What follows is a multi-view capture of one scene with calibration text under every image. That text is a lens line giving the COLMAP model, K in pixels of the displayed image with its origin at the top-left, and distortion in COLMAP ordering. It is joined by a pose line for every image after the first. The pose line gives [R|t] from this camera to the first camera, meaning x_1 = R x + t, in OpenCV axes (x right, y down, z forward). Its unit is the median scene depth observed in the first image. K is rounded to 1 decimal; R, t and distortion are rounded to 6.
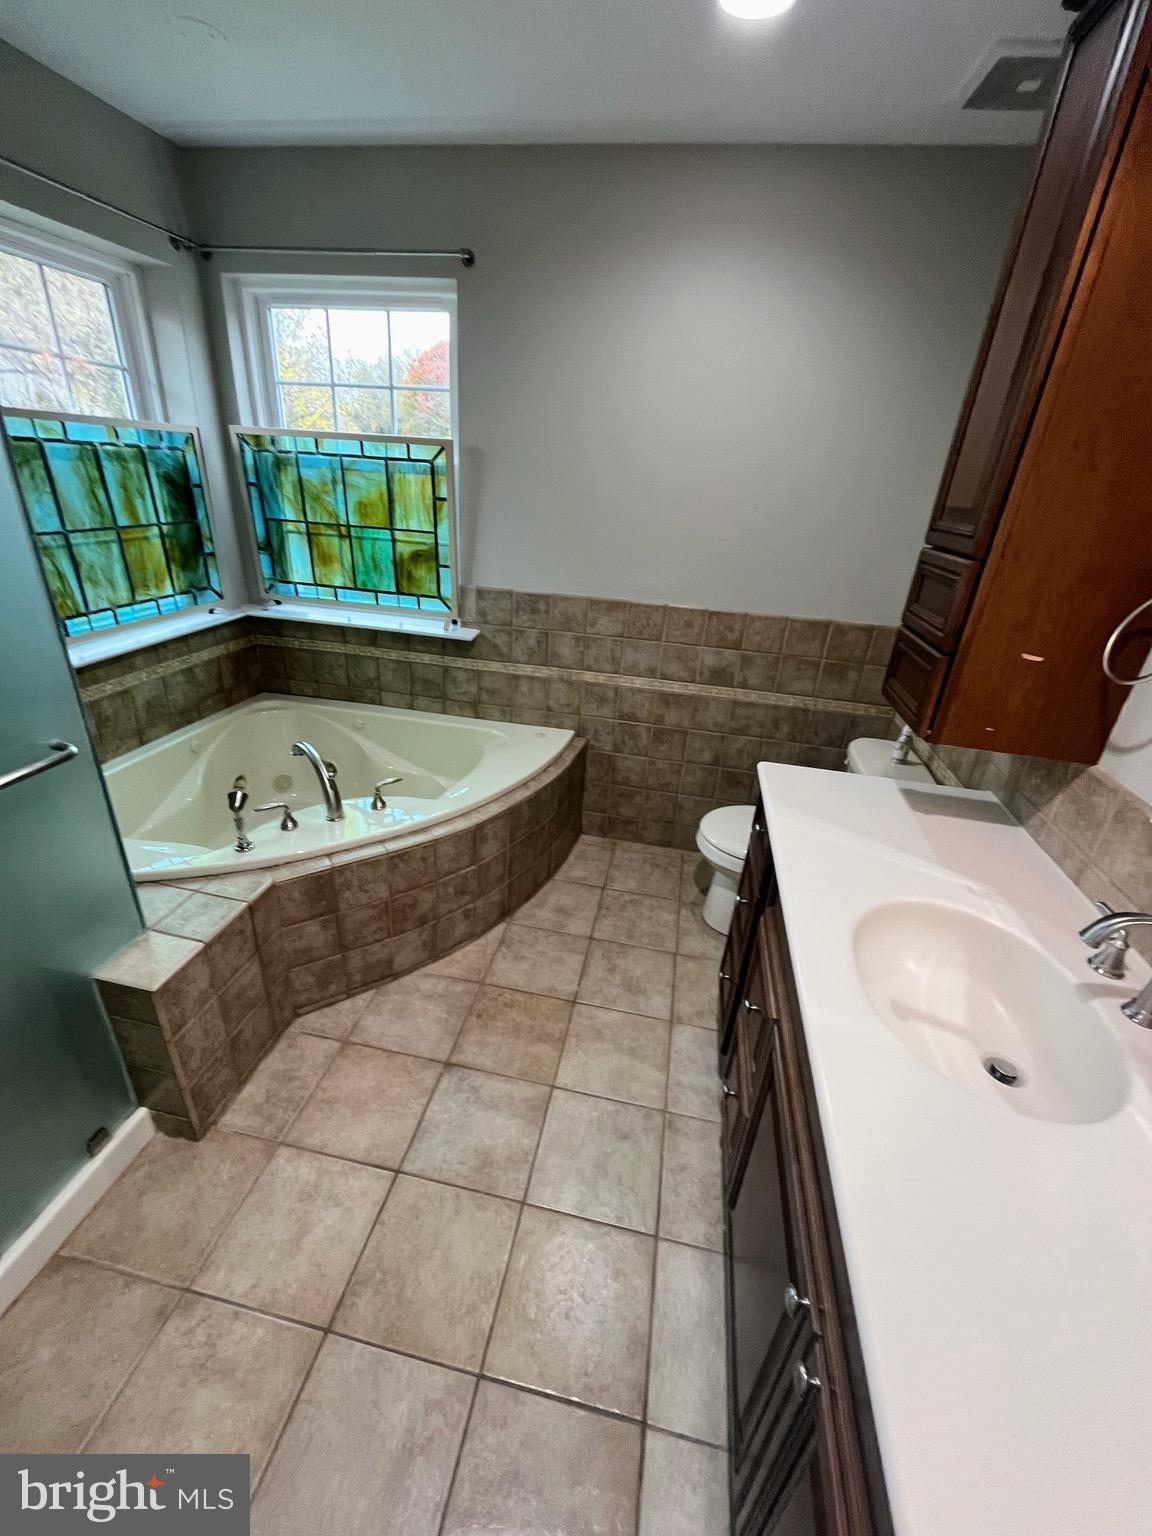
lens RADIAL K [[622.3, 0, 576.5], [0, 622.3, 764.6], [0, 0, 1]] dist [-0.003823, -0.000169]
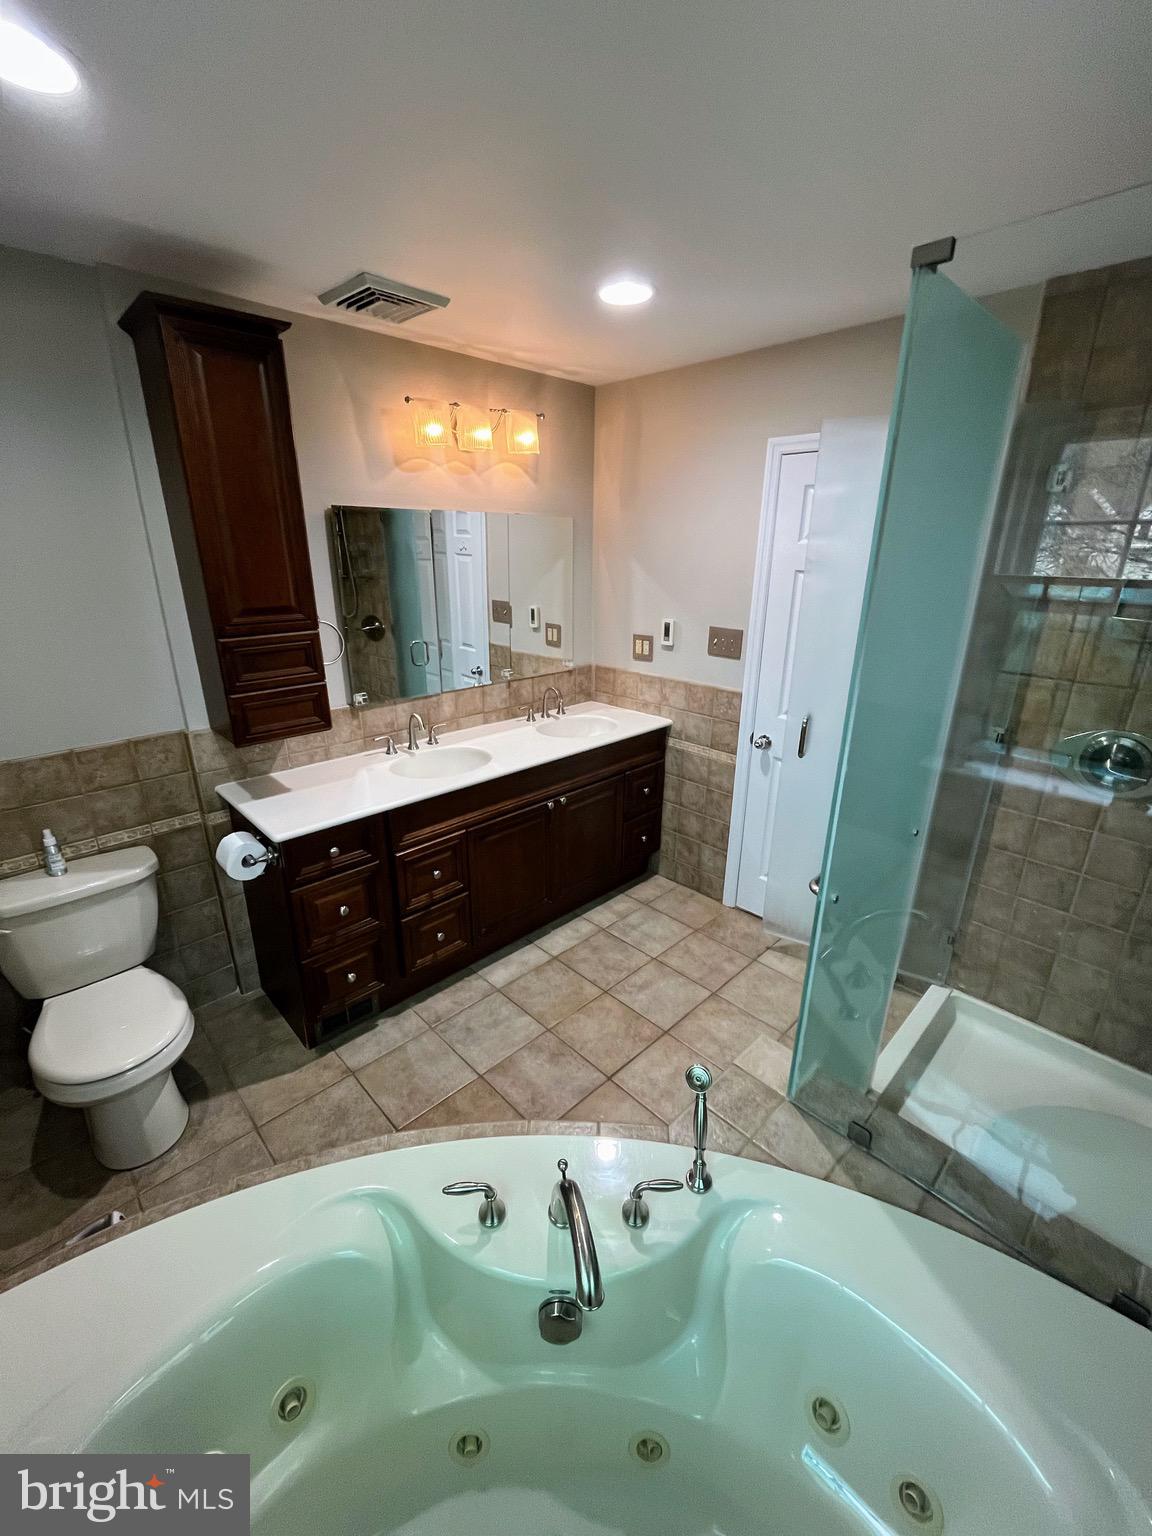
lens RADIAL K [[619.1, 0, 574.4], [0, 619.1, 767.9], [0, 0, 1]] dist [-0.001521, 0.000072]
pose [[-0.813946, -0.260161, 0.519431, -0.523090], [0.192644, 0.722655, 0.663820, -0.550237], [-0.548070, 0.640379, -0.538083, 0.911907]]
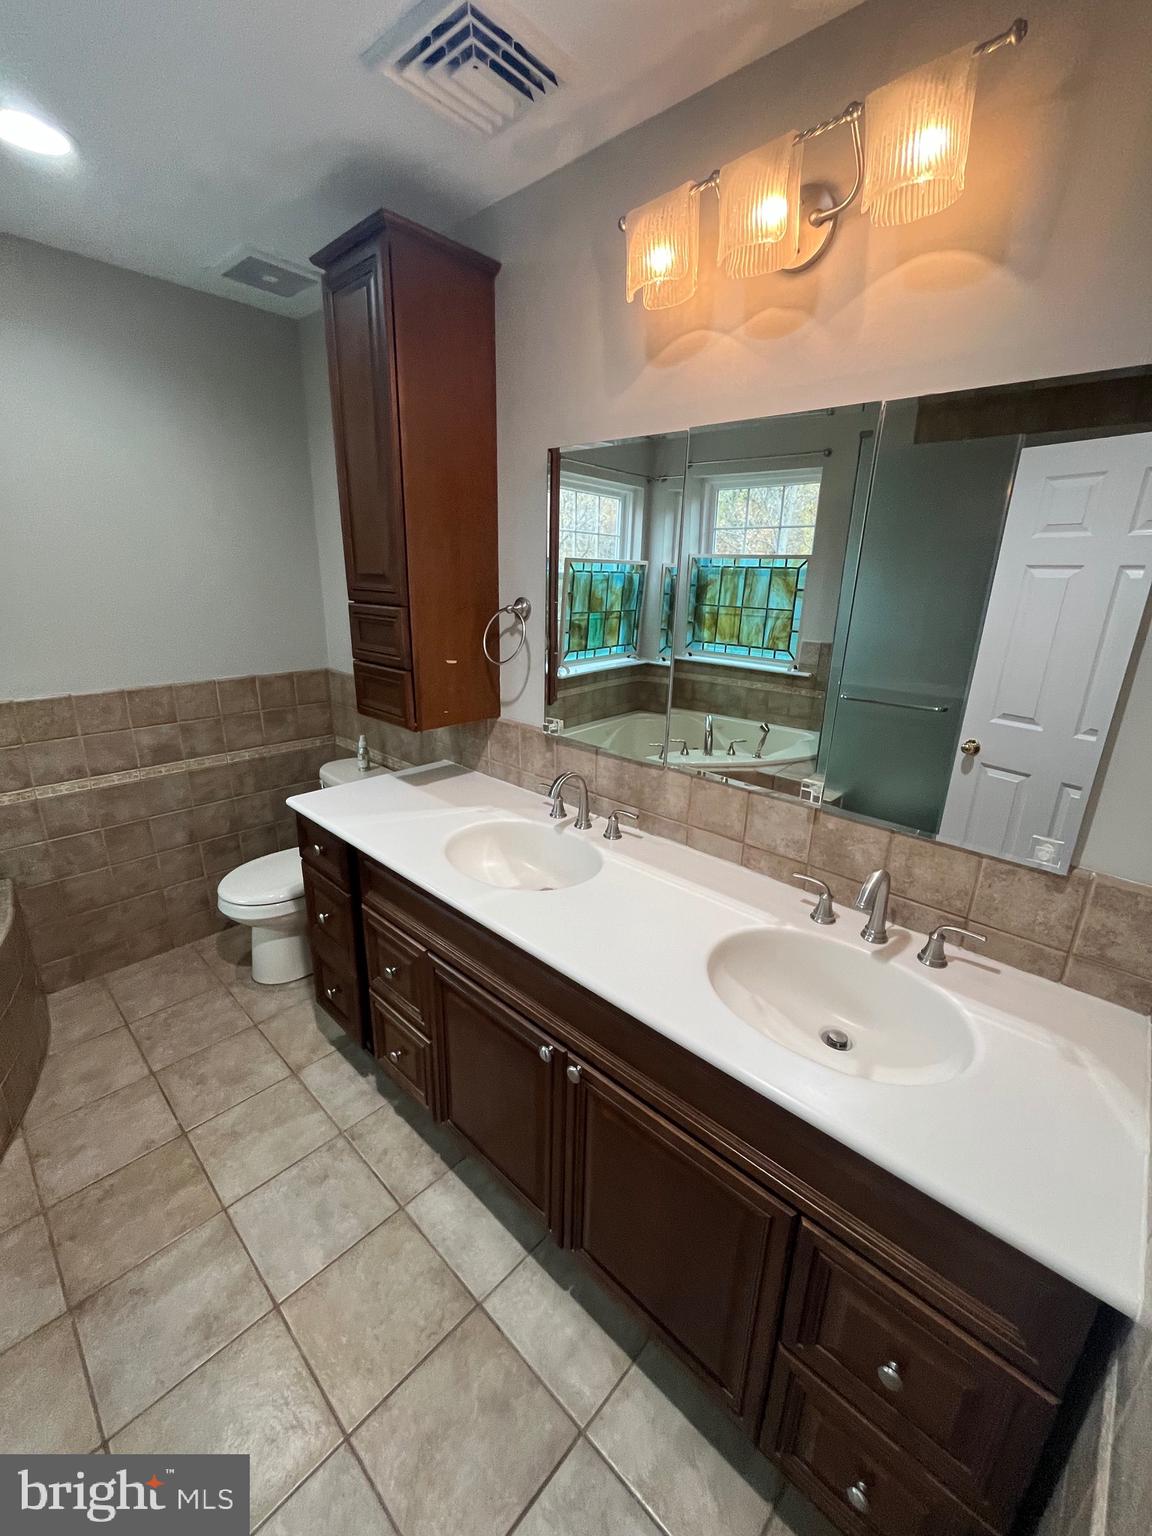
lens RADIAL K [[622.3, 0, 576.5], [0, 622.3, 764.6], [0, 0, 1]] dist [-0.003823, -0.000169]
pose [[0.533960, -0.304481, 0.788783, -0.219305], [0.370292, 0.922895, 0.105584, 0.010471], [-0.760112, 0.235702, 0.605536, -0.072491]]
